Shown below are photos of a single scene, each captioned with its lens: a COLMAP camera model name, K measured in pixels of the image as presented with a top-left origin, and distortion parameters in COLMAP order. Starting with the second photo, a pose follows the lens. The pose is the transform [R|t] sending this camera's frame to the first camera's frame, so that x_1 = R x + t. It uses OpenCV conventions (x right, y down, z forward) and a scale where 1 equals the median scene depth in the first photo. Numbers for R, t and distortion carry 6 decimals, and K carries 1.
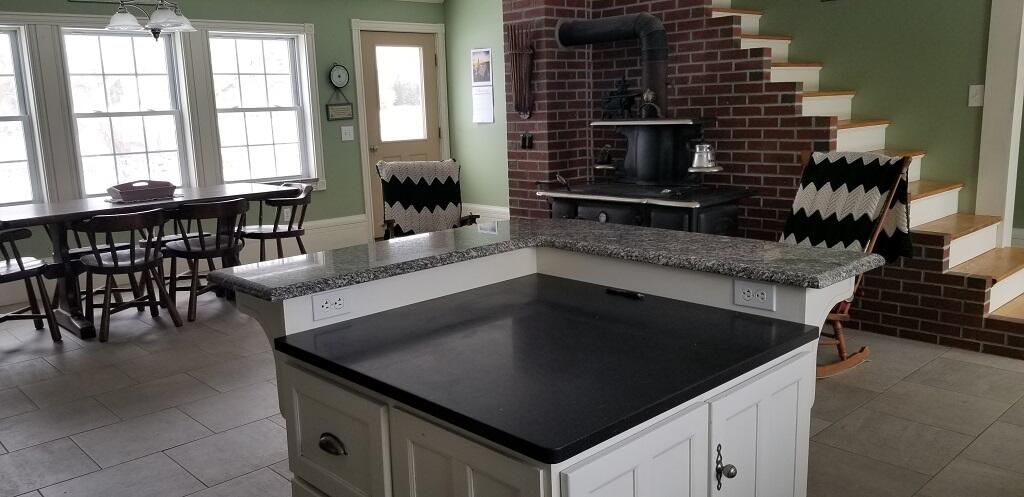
lens RADIAL K [[803.6, 0, 512.9], [0, 803.6, 263.9], [0, 0, 1]] dist [0.043493, -0.101232]
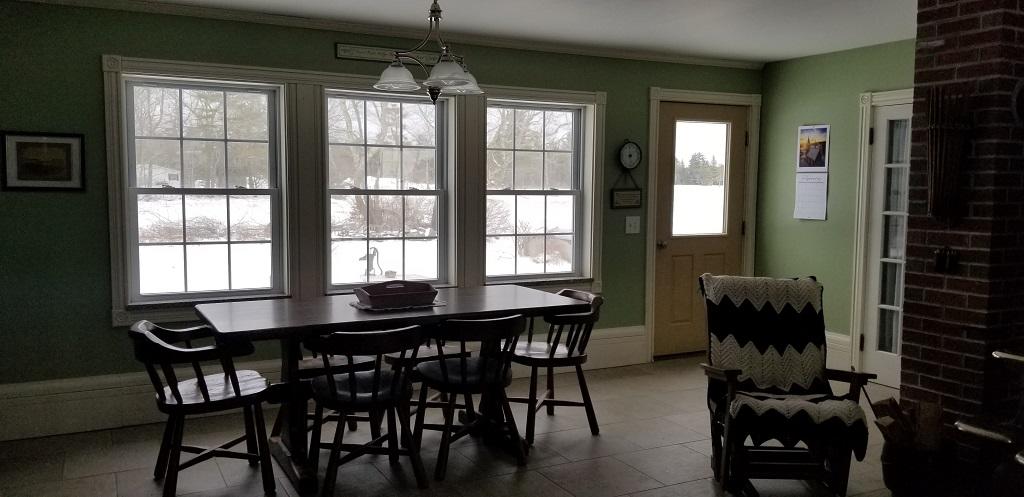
lens RADIAL K [[803.6, 0, 513.3], [0, 803.6, 257.8], [0, 0, 1]] dist [0.043493, -0.101232]
pose [[0.960801, 0.063769, -0.269805, -0.136278], [-0.091316, 0.991673, -0.090802, -0.061135], [0.261768, 0.111881, 0.958624, 0.269438]]
